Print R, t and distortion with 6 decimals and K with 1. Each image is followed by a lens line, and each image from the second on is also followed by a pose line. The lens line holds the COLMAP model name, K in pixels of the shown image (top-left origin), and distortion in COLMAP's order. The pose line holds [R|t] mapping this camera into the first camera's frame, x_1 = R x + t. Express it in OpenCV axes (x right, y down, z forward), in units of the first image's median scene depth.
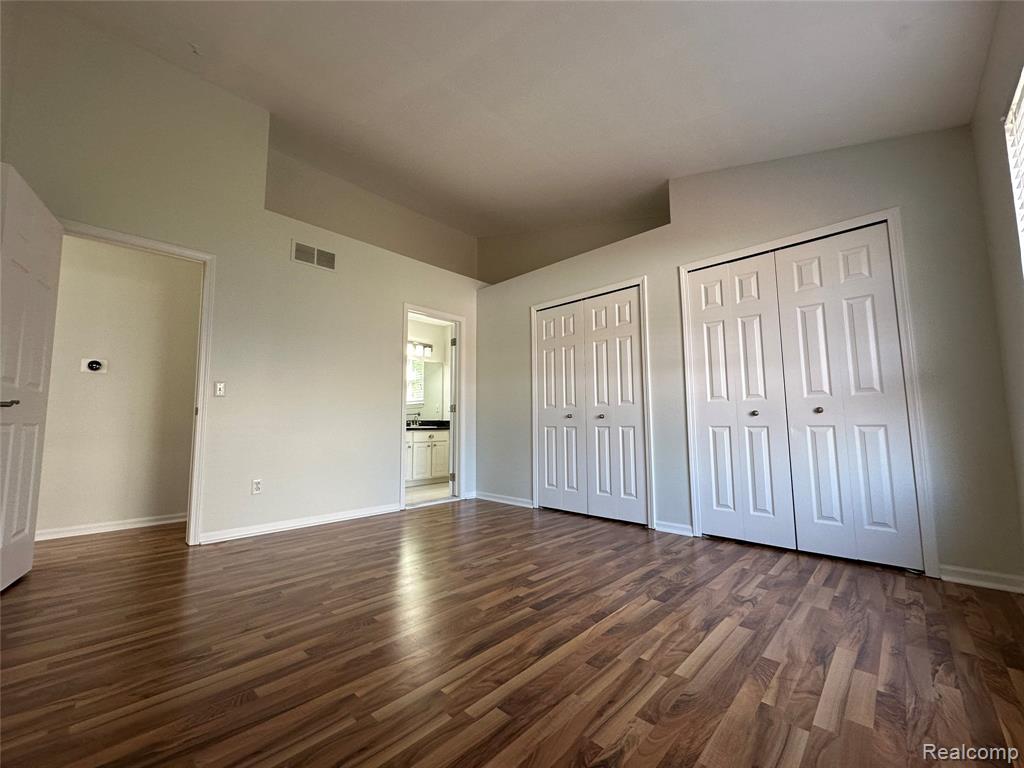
lens RADIAL K [[408.8, 0, 505.8], [0, 408.8, 389.2], [0, 0, 1]] dist [-0.000779, 0.000583]
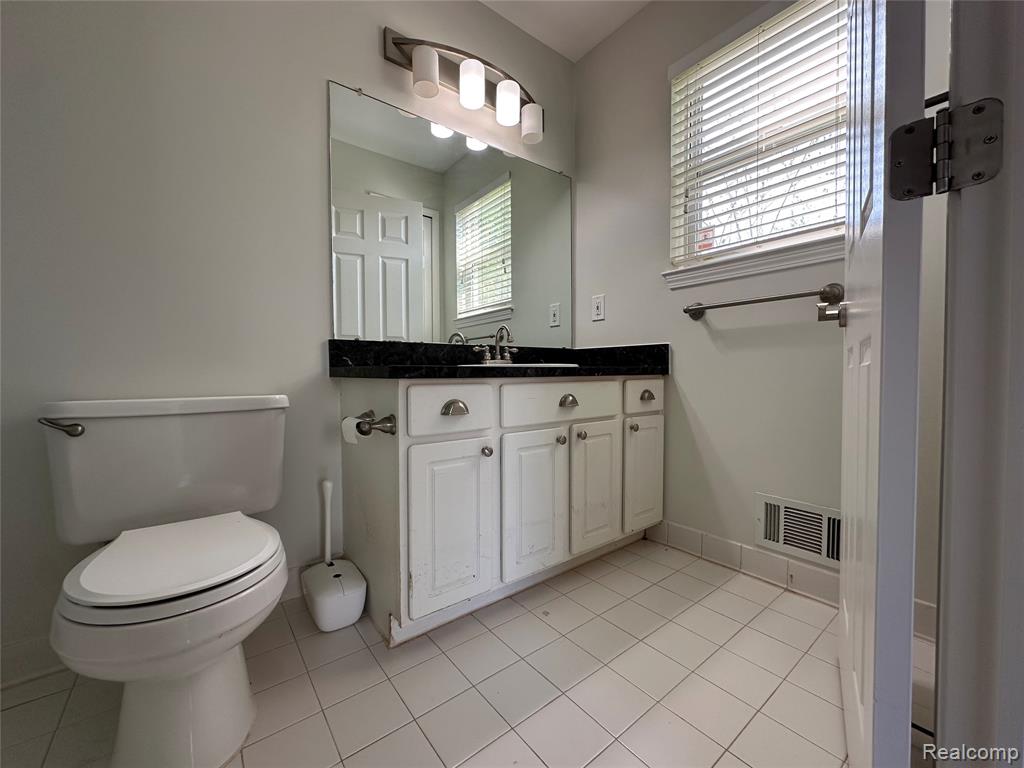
lens RADIAL K [[408.8, 0, 511.9], [0, 408.8, 383.6], [0, 0, 1]] dist [-0.000779, 0.000583]
pose [[0.990633, 0.001534, -0.136540, -0.181954], [0.014827, 0.992816, 0.118731, 0.073736], [0.135741, -0.119643, 0.983494, 0.747636]]
